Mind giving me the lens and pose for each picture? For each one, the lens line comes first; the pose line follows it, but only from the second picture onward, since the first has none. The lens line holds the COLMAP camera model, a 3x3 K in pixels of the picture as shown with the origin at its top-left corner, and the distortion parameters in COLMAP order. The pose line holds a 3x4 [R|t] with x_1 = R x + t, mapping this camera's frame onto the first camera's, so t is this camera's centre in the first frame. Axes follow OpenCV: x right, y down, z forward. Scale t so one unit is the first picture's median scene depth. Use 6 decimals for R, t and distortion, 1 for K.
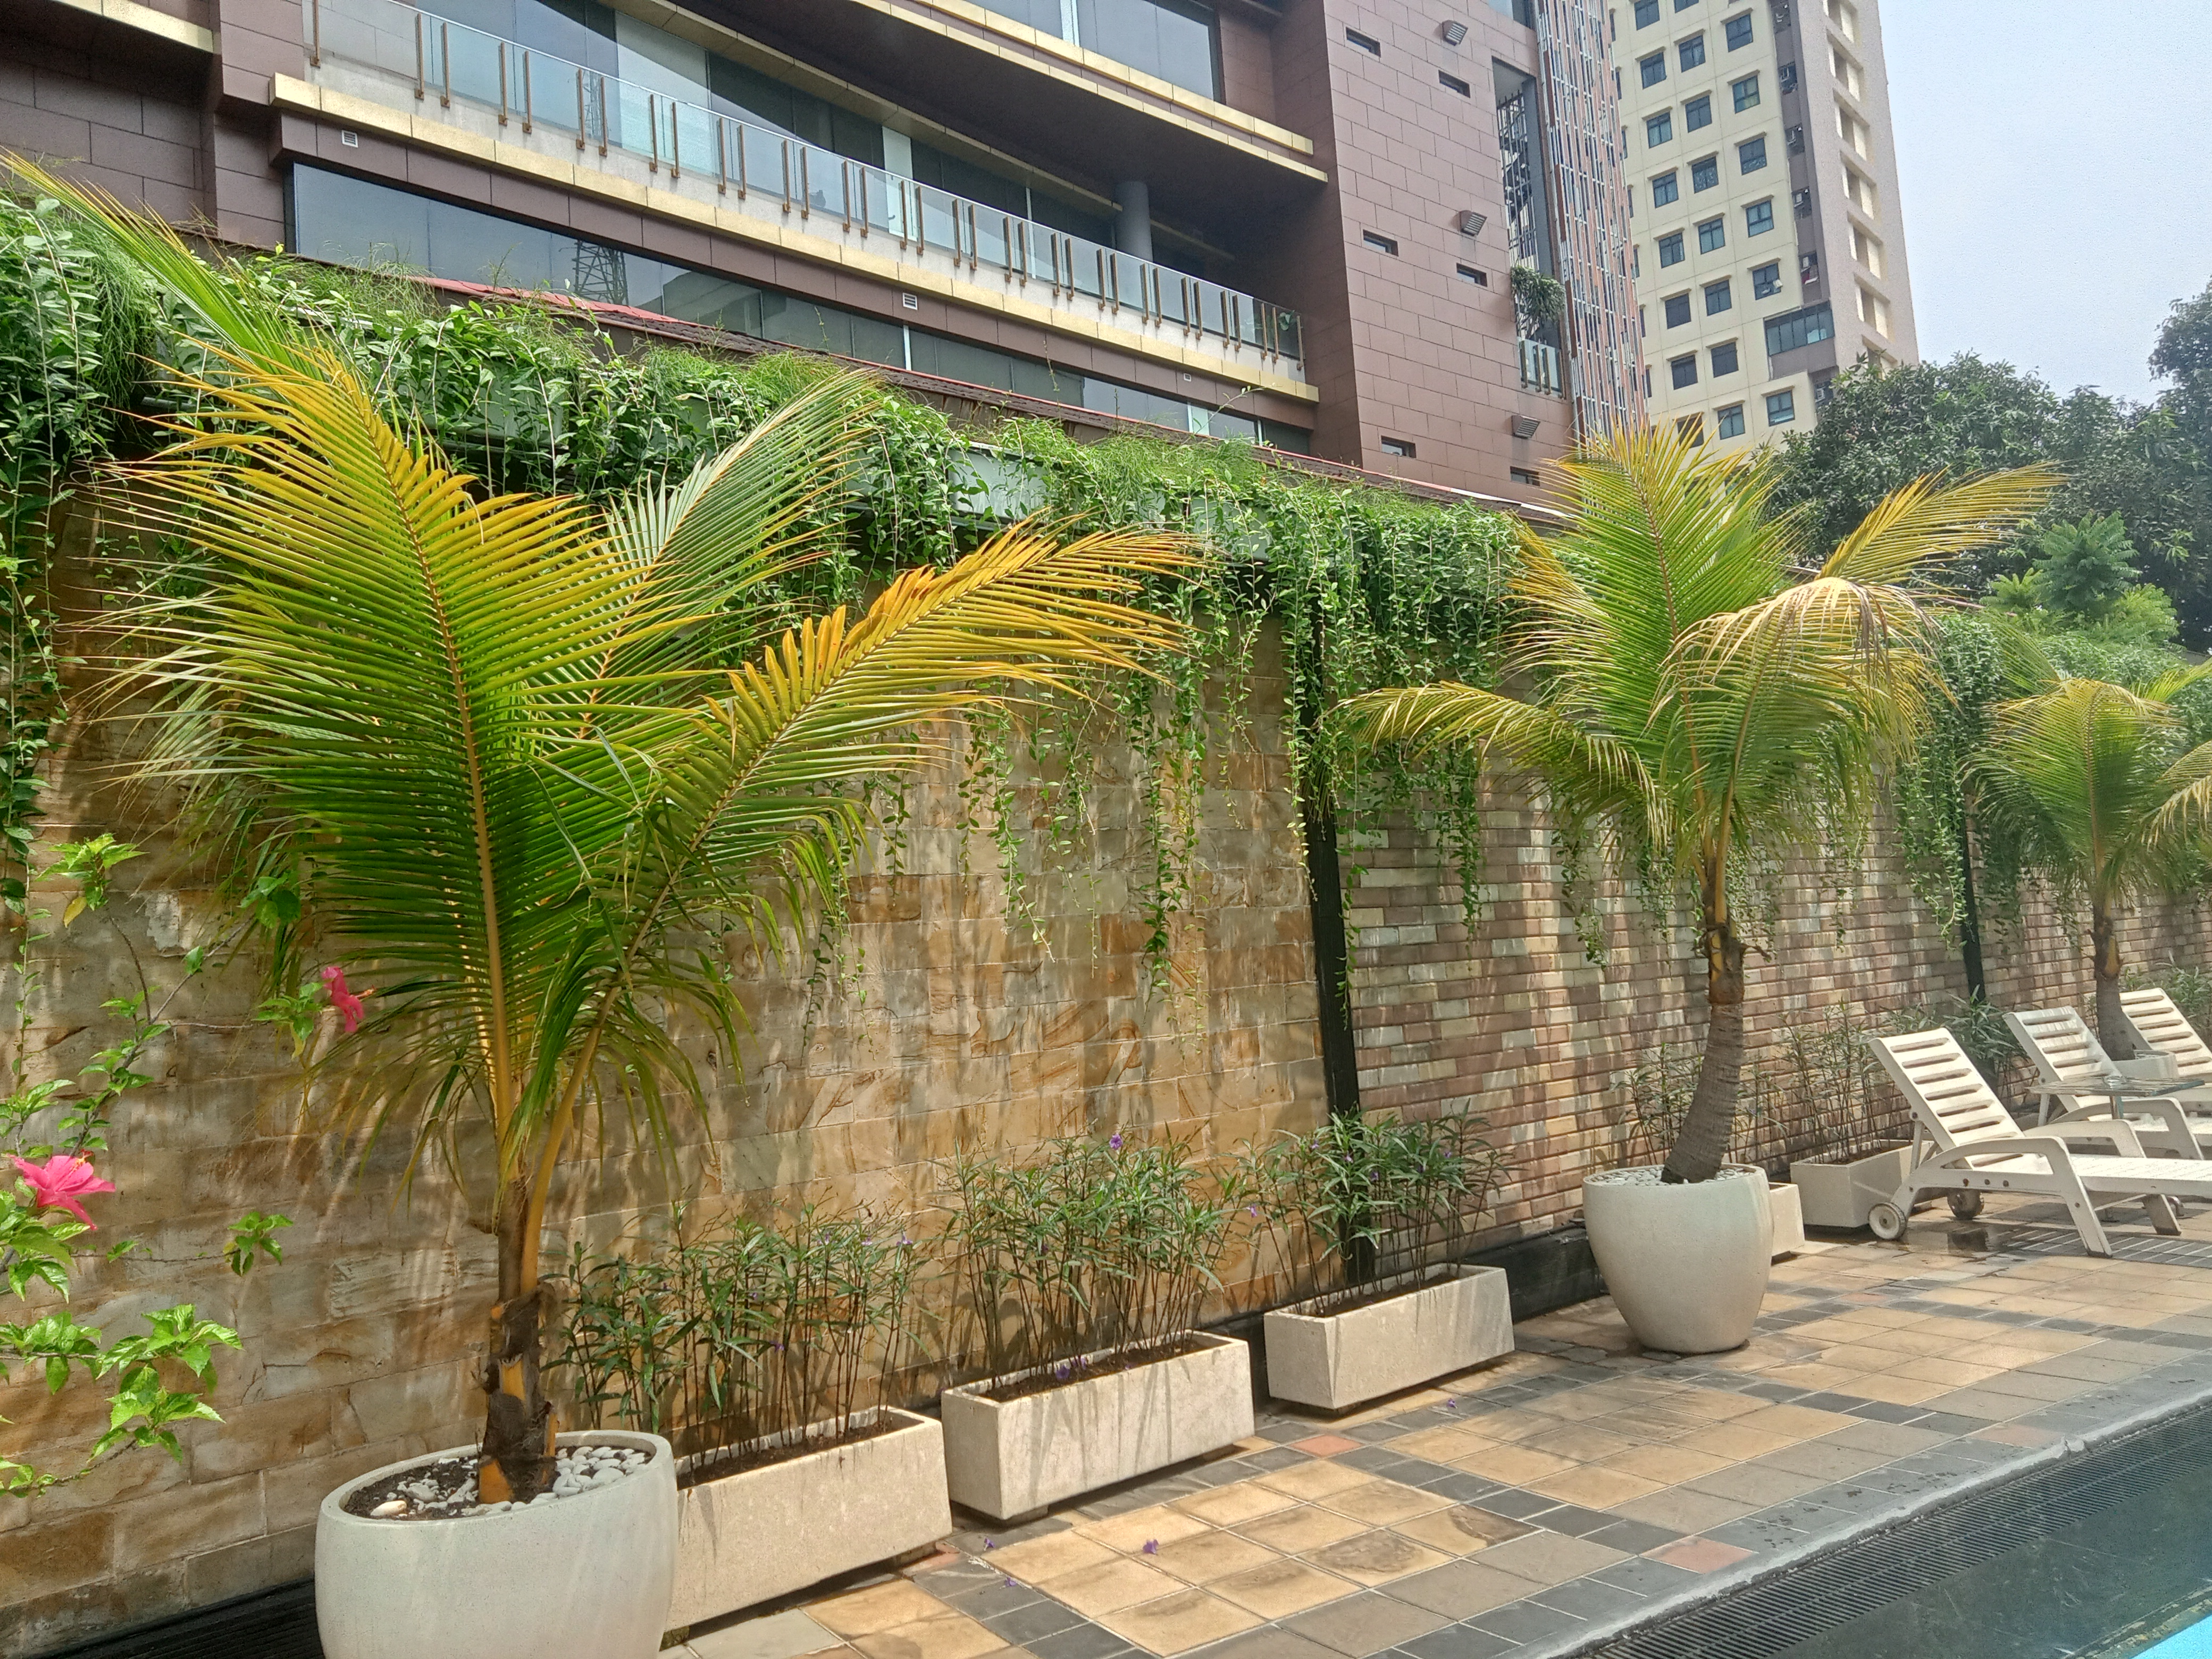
lens RADIAL K [[1643.3, 0, 1094.0], [0, 1643.3, 820.4], [0, 0, 1]] dist [0.044686, -0.025267]
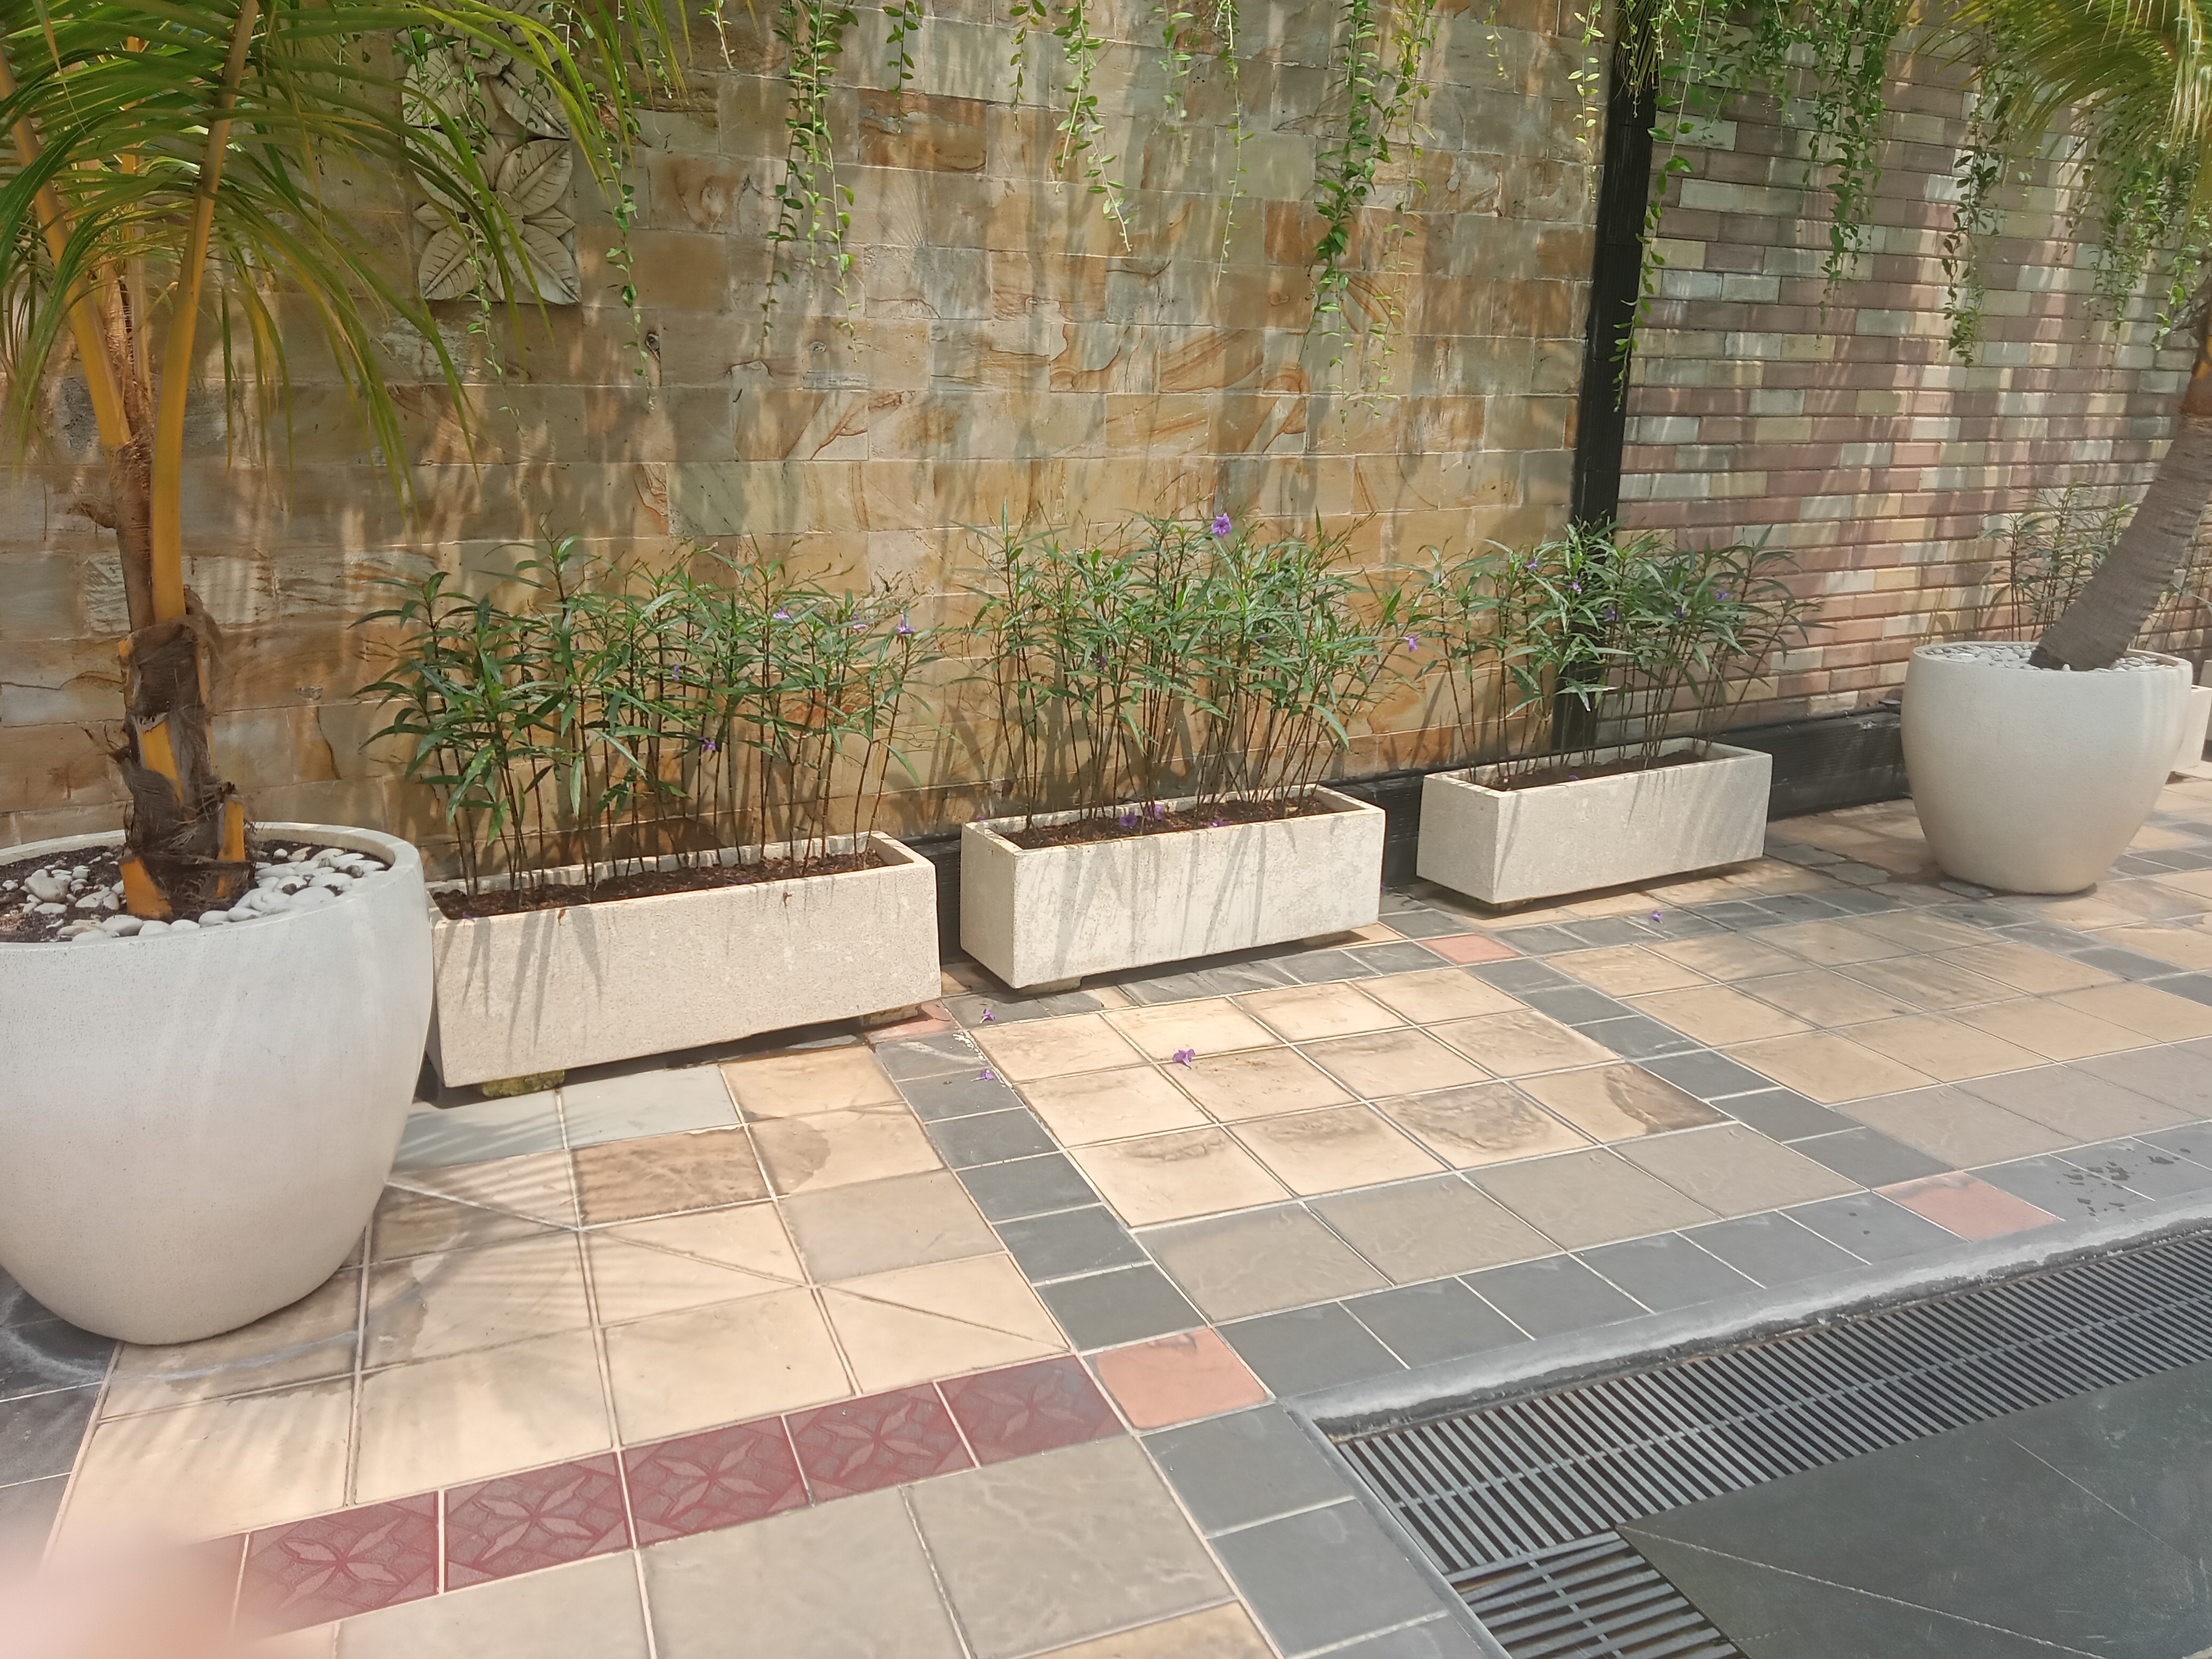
lens RADIAL K [[1643.3, 0, 1099.1], [0, 1643.3, 834.4], [0, 0, 1]] dist [0.044686, -0.025267]
pose [[0.980420, 0.128461, -0.149243, 0.078920], [-0.067376, 0.931000, 0.358747, 0.067049], [0.185030, -0.341667, 0.921427, 0.284802]]
